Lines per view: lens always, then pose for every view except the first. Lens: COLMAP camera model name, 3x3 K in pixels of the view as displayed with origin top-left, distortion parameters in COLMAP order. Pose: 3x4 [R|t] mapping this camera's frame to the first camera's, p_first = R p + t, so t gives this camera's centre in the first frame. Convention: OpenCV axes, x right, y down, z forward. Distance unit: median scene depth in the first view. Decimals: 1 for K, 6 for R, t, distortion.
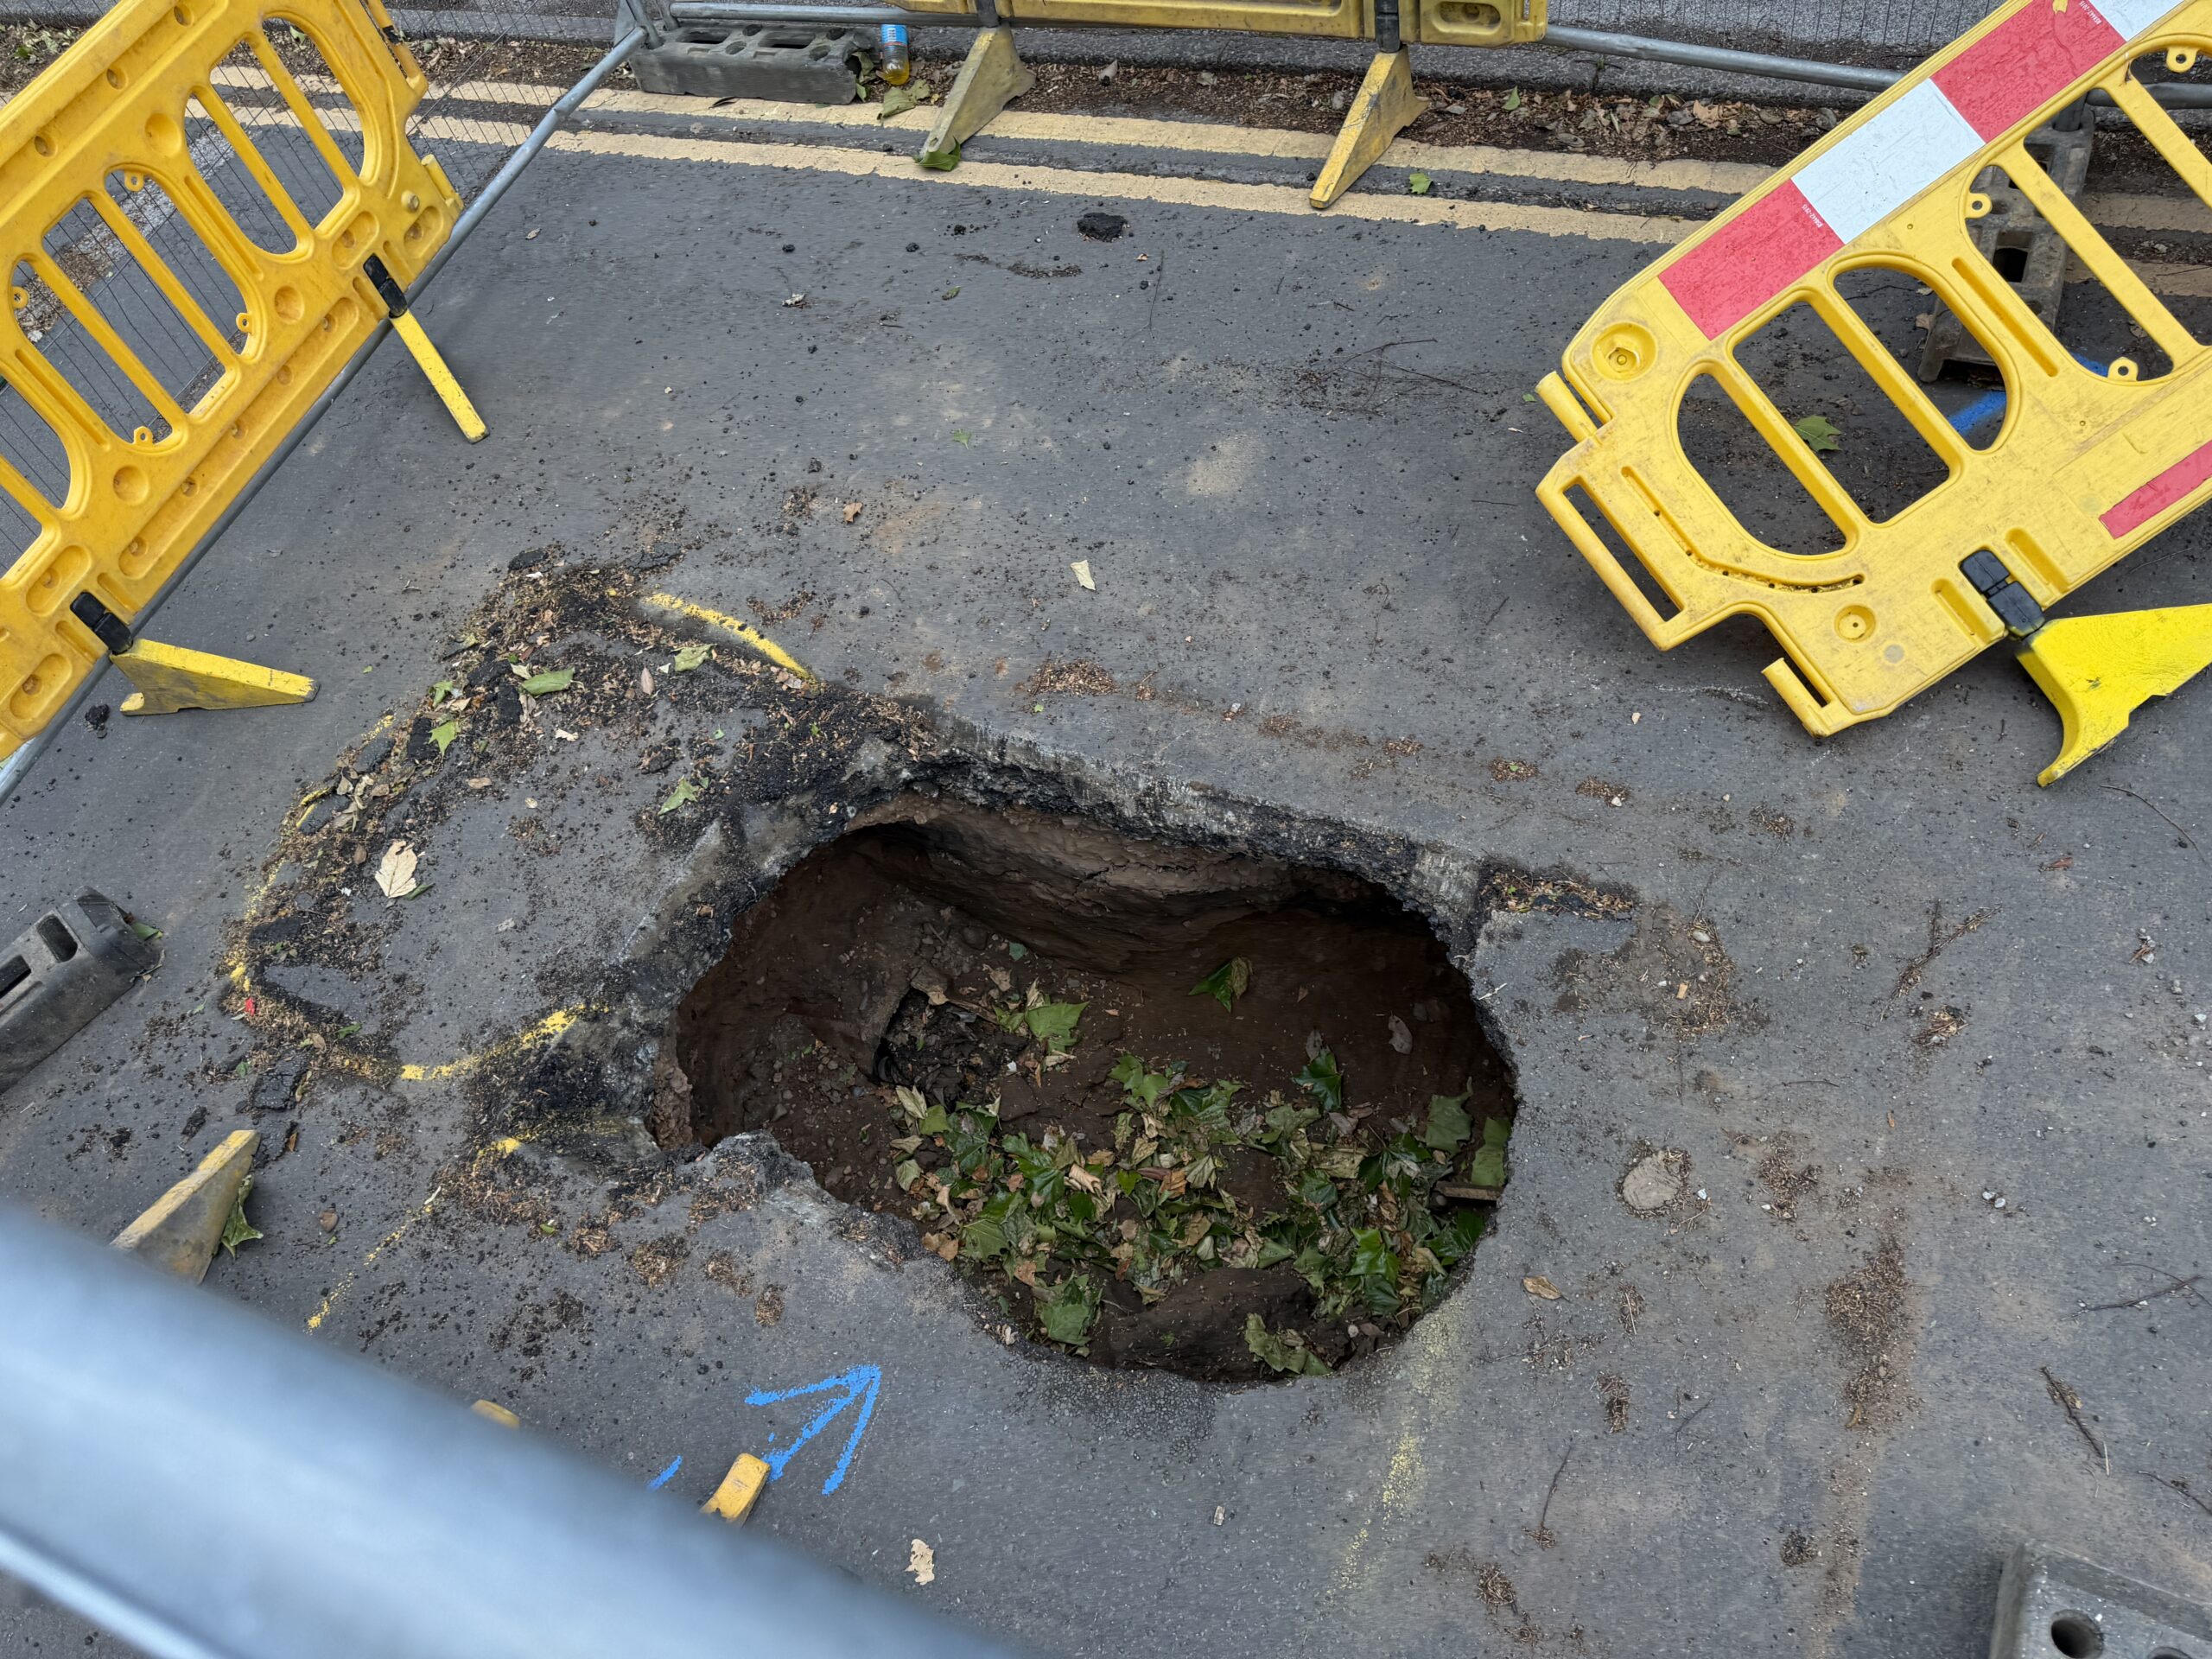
lens RADIAL K [[1555.2, 0, 1106.0], [0, 1555.2, 829.5], [0, 0, 1]] dist [0.114754, -0.197772]
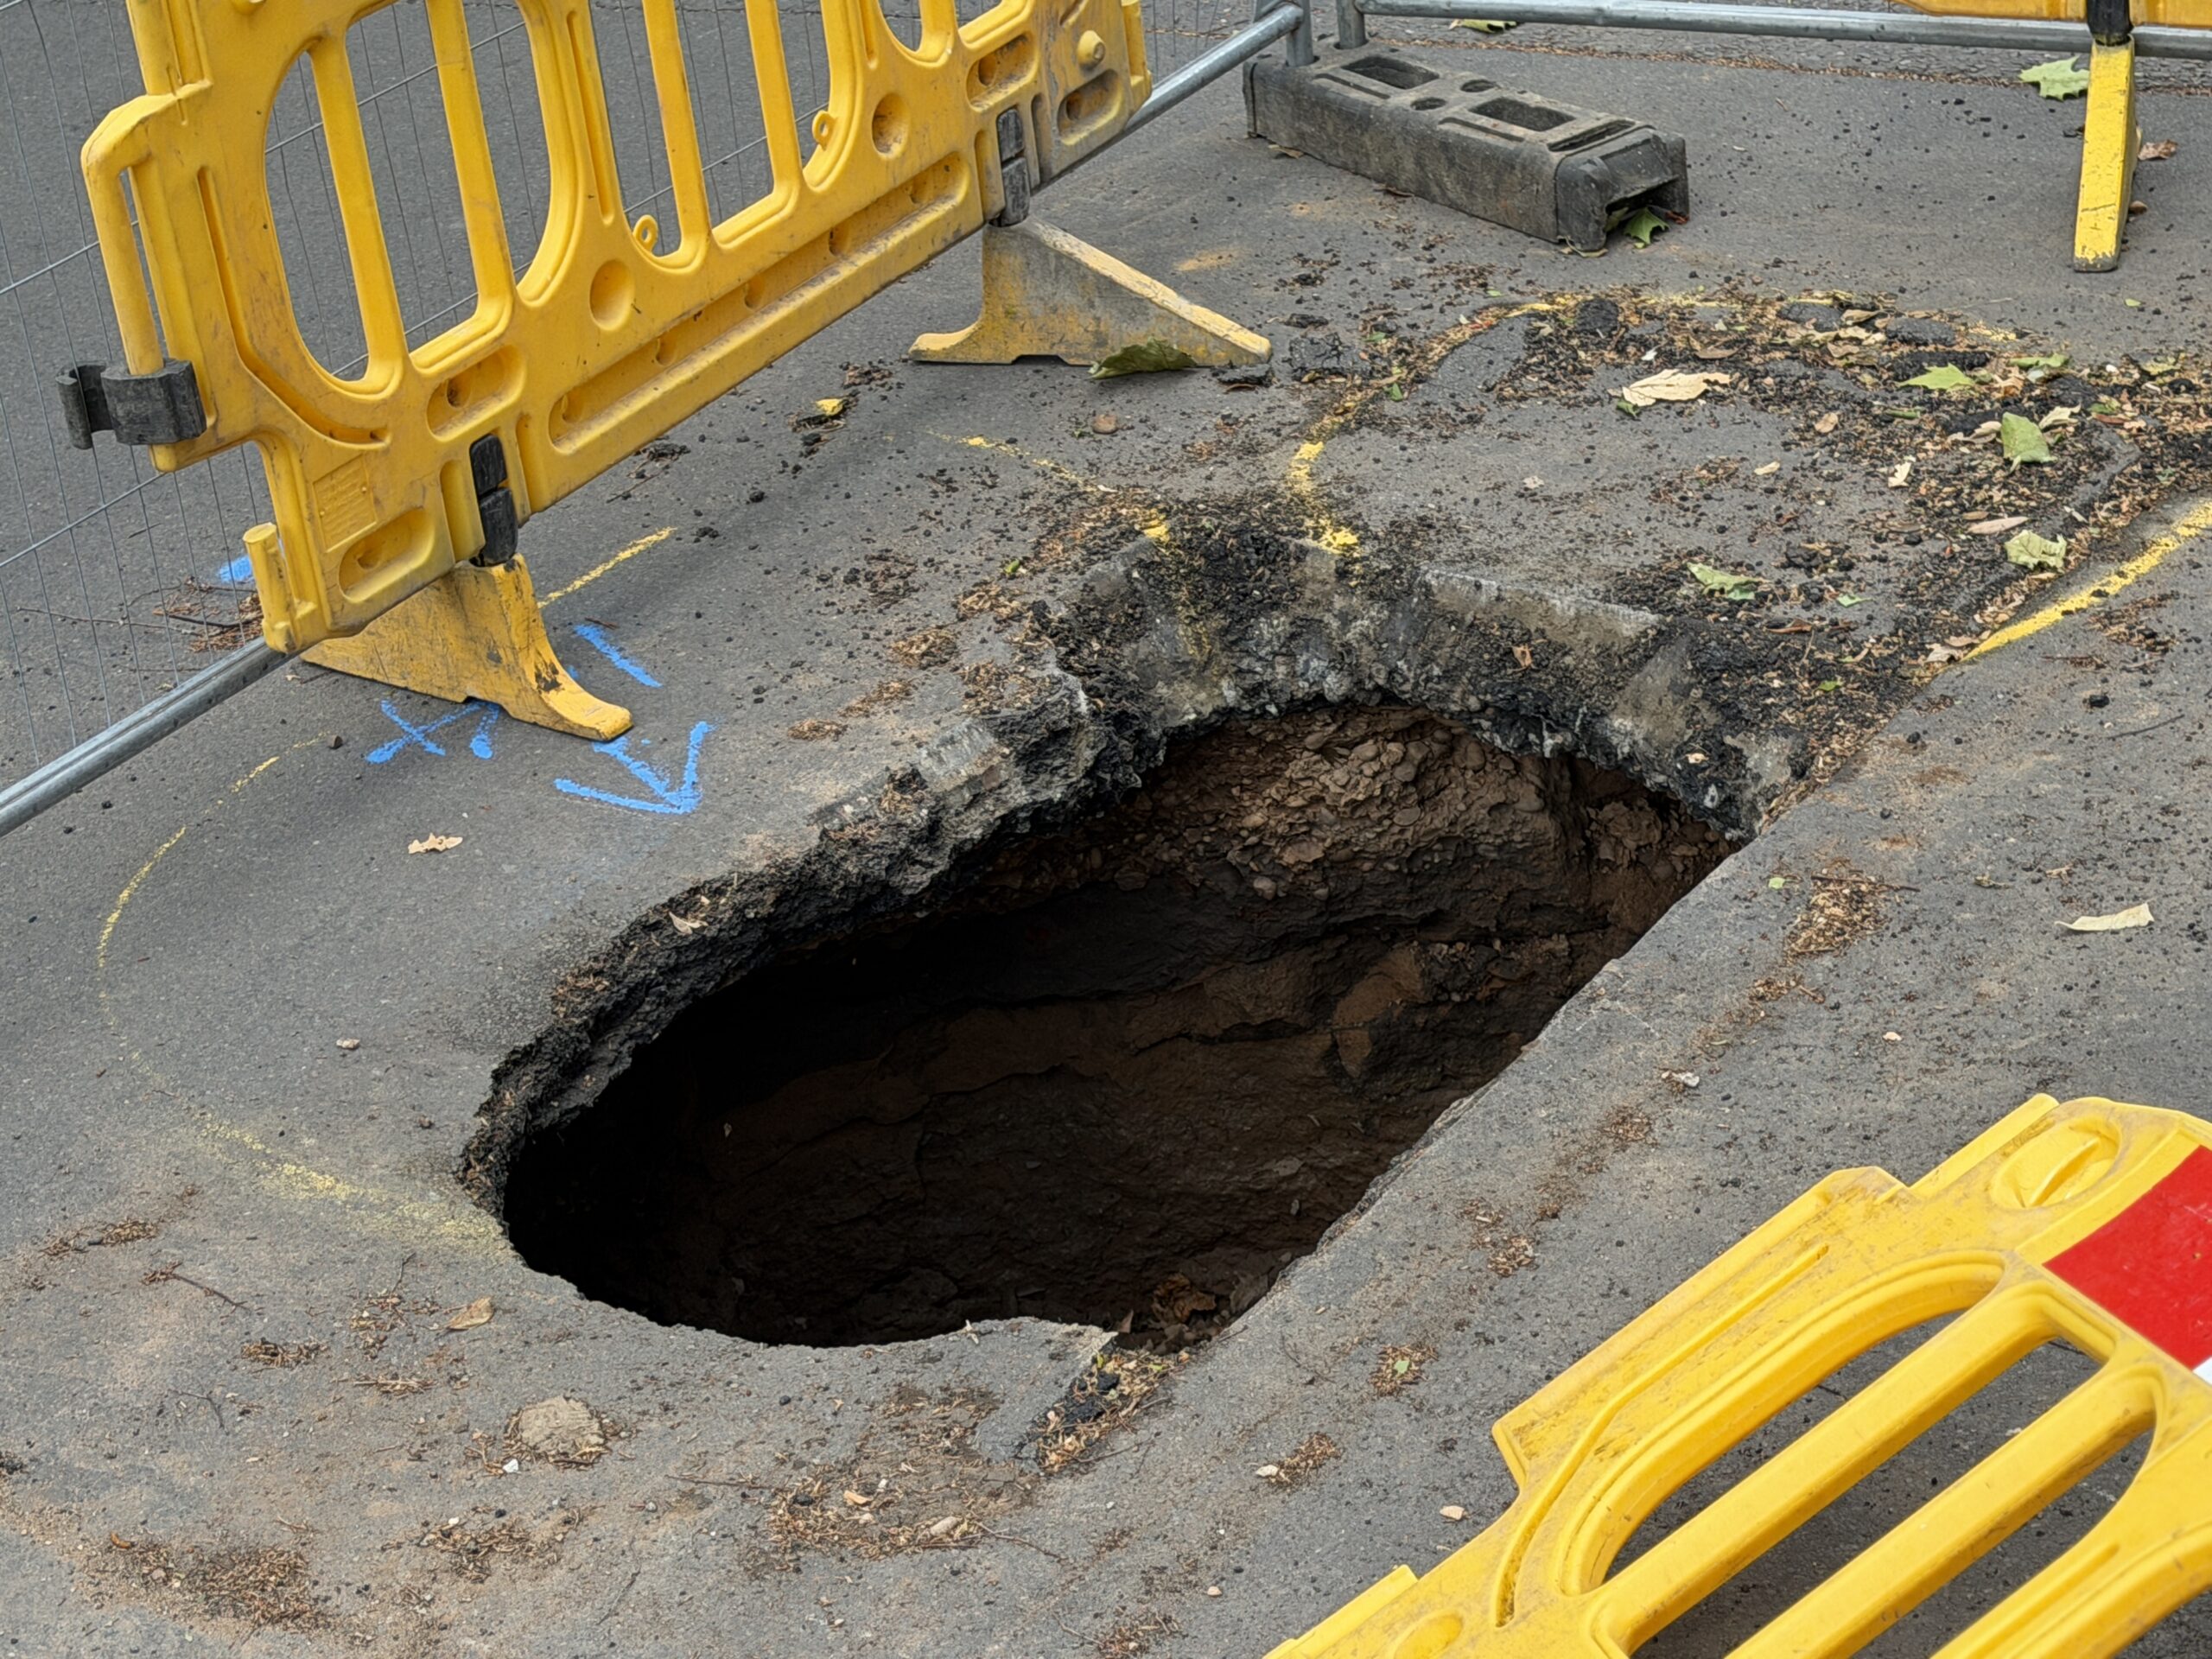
lens RADIAL K [[4415.4, 0, 1106.0], [0, 4415.4, 829.5], [0, 0, 1]] dist [0.108708, 0.179615]
pose [[-0.152412, 0.653180, -0.741705, 1.089398], [-0.720863, 0.439932, 0.535553, -0.723139], [0.676112, 0.616292, 0.403802, 0.228229]]
